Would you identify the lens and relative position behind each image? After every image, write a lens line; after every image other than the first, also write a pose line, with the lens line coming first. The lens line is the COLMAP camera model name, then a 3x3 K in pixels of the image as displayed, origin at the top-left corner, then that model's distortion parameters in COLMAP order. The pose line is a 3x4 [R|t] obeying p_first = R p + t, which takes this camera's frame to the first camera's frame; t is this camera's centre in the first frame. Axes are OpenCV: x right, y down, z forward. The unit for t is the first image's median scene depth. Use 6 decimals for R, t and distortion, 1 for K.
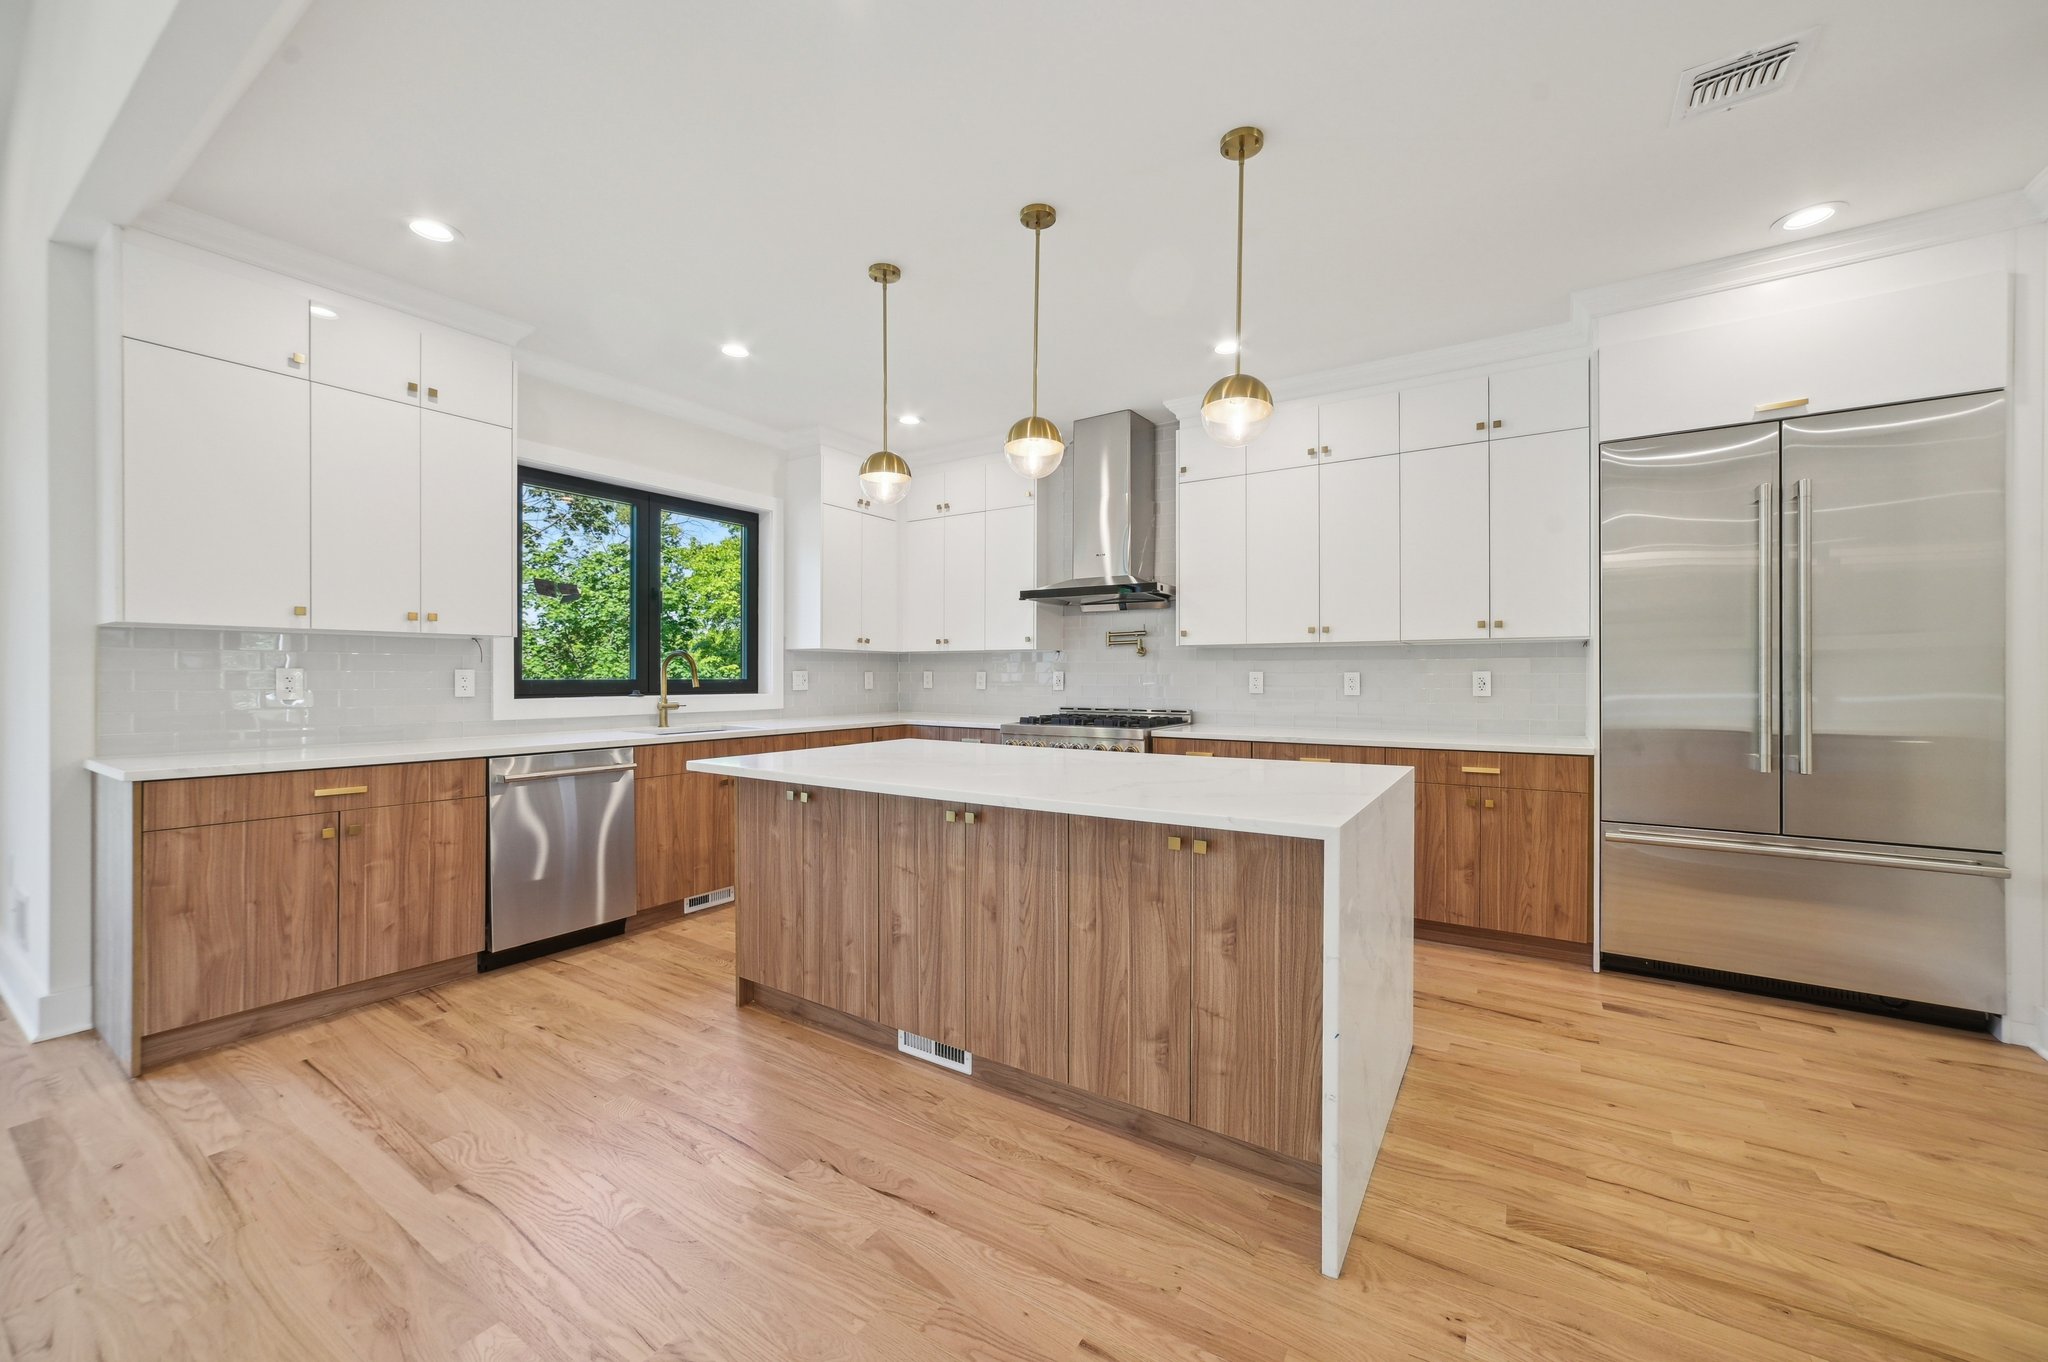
lens RADIAL K [[795.1, 0, 1011.6], [0, 795.1, 677.2], [0, 0, 1]] dist [-0.001549, -0.000070]
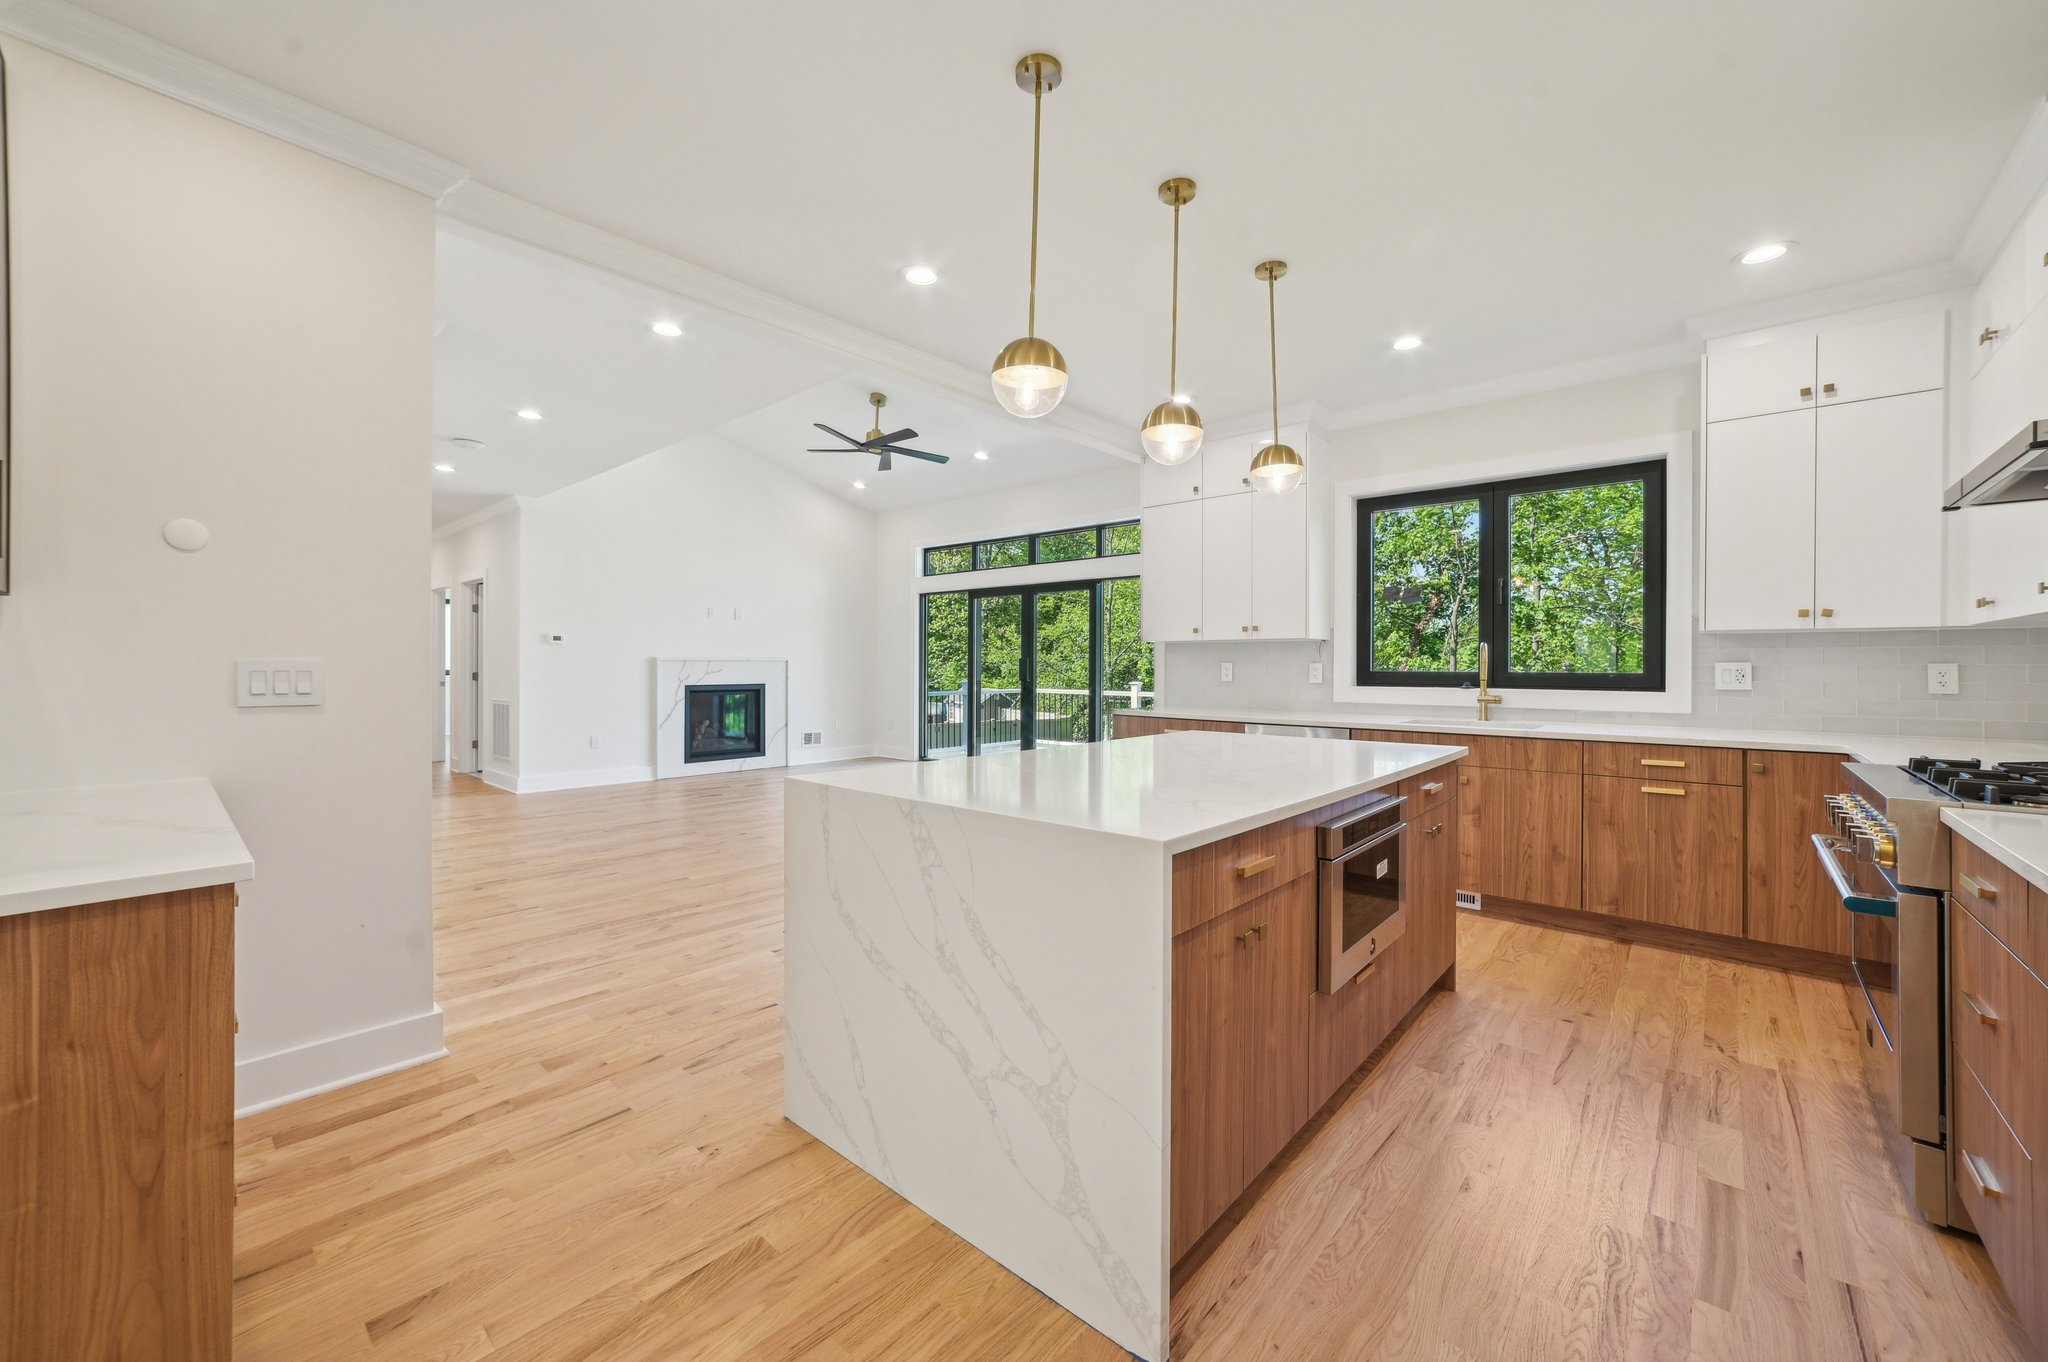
lens RADIAL K [[784.3, 0, 1042.2], [0, 784.3, 682.7], [0, 0, 1]] dist [-0.001067, 0.008093]
pose [[-0.127522, 0.030129, -0.991378, 0.804827], [-0.001974, 0.999529, 0.030631, -0.017126], [0.991834, 0.005863, -0.127403, 0.772691]]
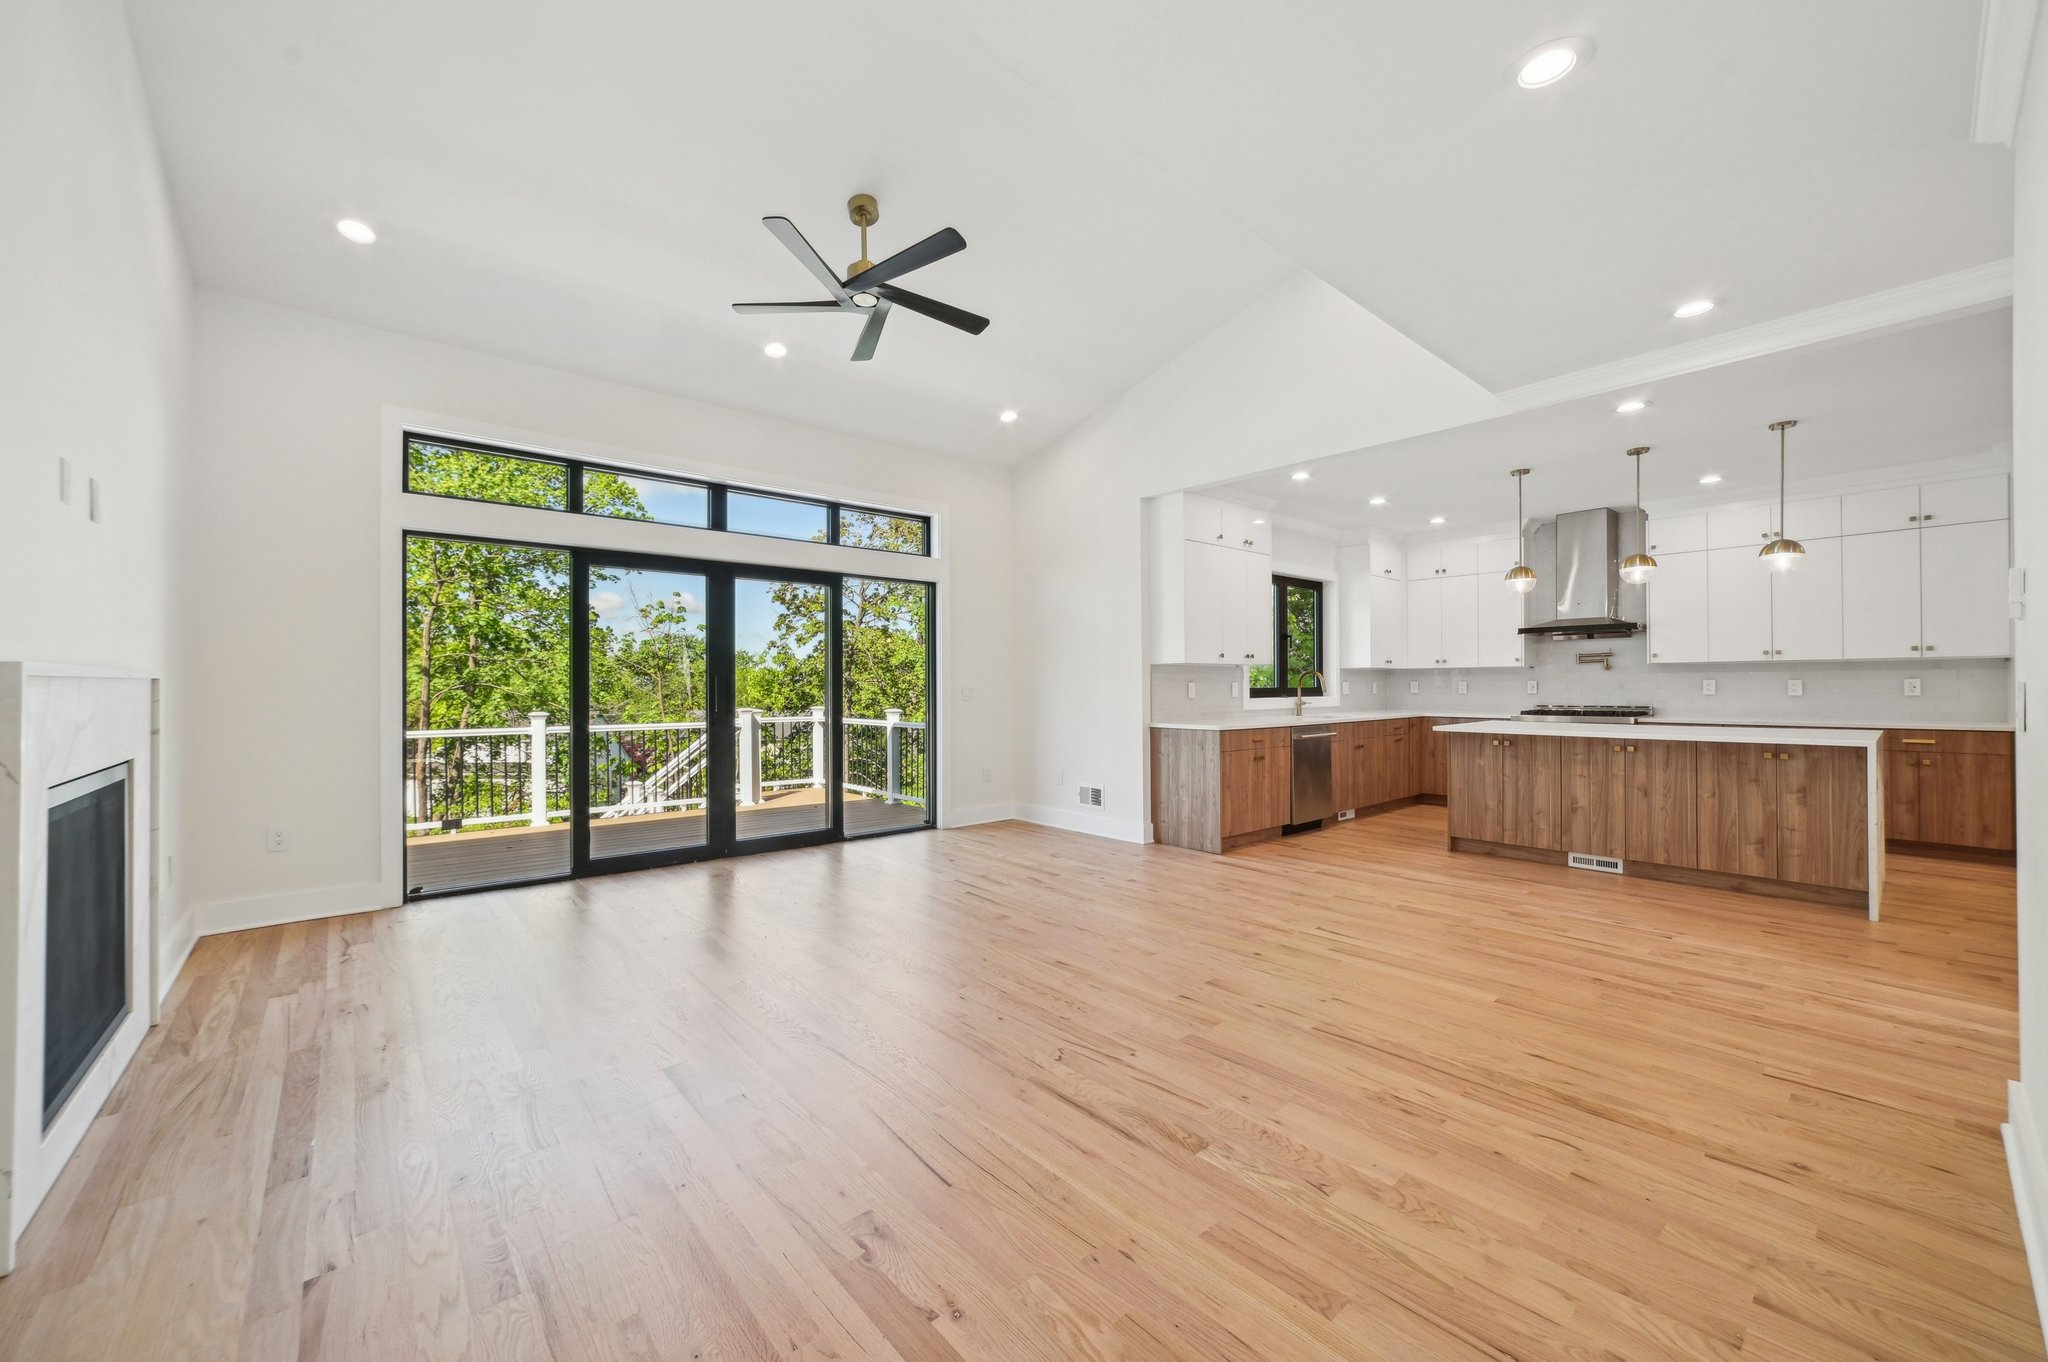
lens RADIAL K [[784.3, 0, 1042.2], [0, 784.3, 682.7], [0, 0, 1]] dist [-0.001067, 0.008093]
pose [[0.967310, -0.007298, -0.253493, -0.725150], [0.005392, 0.999952, -0.008213, 0.004237], [0.253541, 0.006577, 0.967302, -1.009586]]
